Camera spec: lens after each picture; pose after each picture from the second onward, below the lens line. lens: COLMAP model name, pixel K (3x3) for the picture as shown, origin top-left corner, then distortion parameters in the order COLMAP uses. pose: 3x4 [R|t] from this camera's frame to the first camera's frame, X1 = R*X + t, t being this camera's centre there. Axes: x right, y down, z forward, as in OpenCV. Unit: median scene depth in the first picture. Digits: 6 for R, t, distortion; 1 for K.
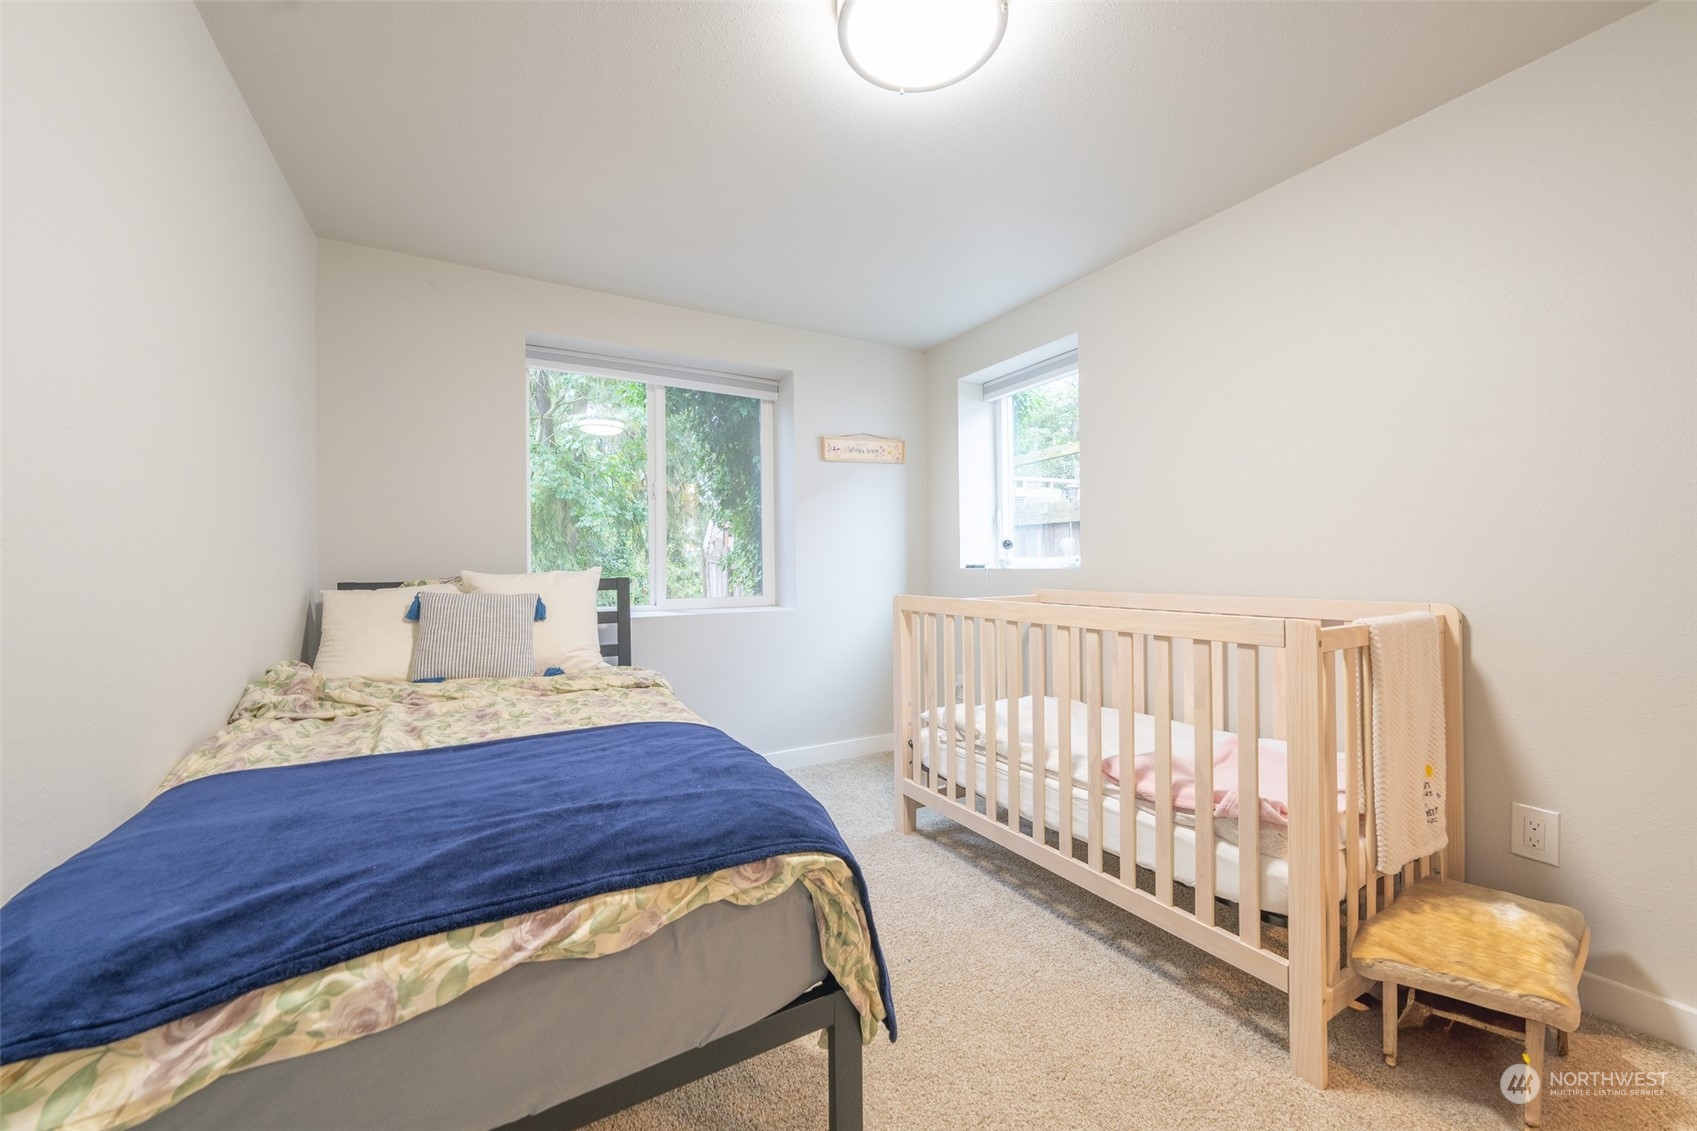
lens RADIAL K [[653.0, 0, 847.9], [0, 653.0, 563.1], [0, 0, 1]] dist [-0.001273, -0.000091]
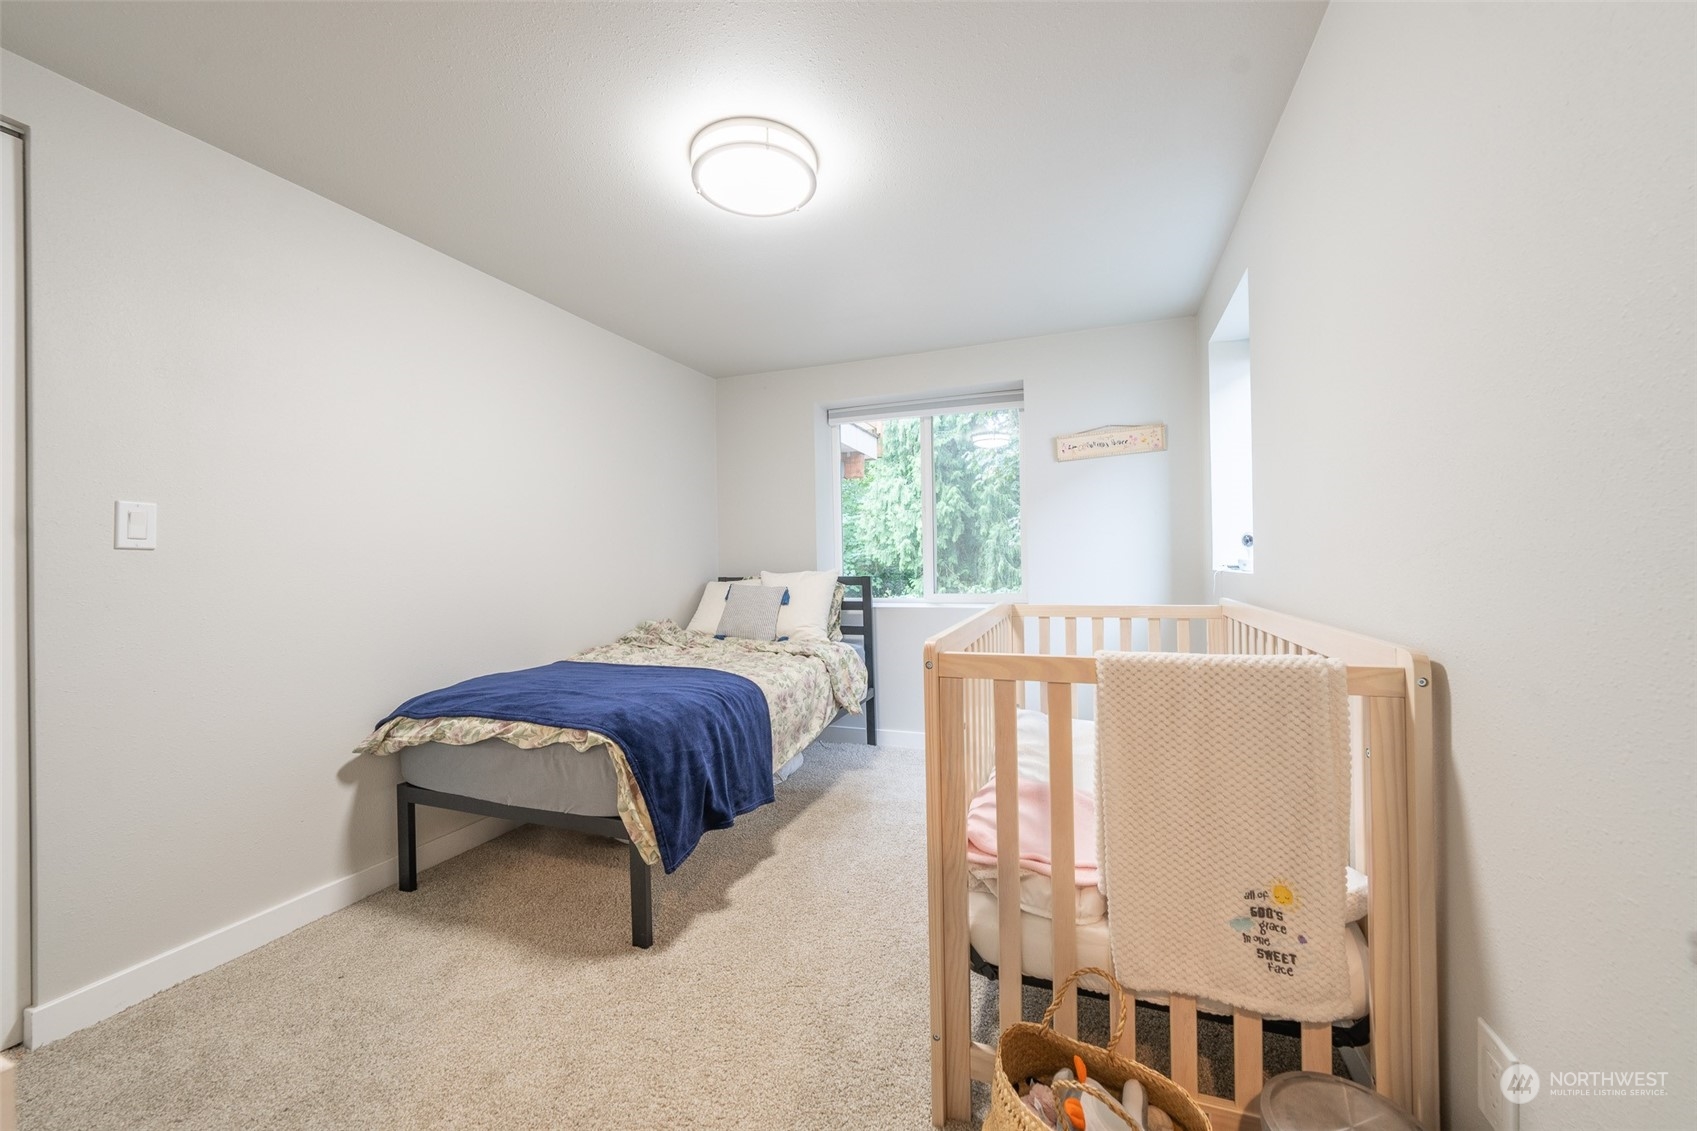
lens RADIAL K [[653.0, 0, 844.5], [0, 653.0, 563.9], [0, 0, 1]] dist [-0.001273, -0.000091]
pose [[0.631260, 0.000052, -0.775571, 1.090210], [0.010846, 0.999902, 0.008895, -0.024708], [0.775495, -0.014027, 0.631198, 0.232726]]
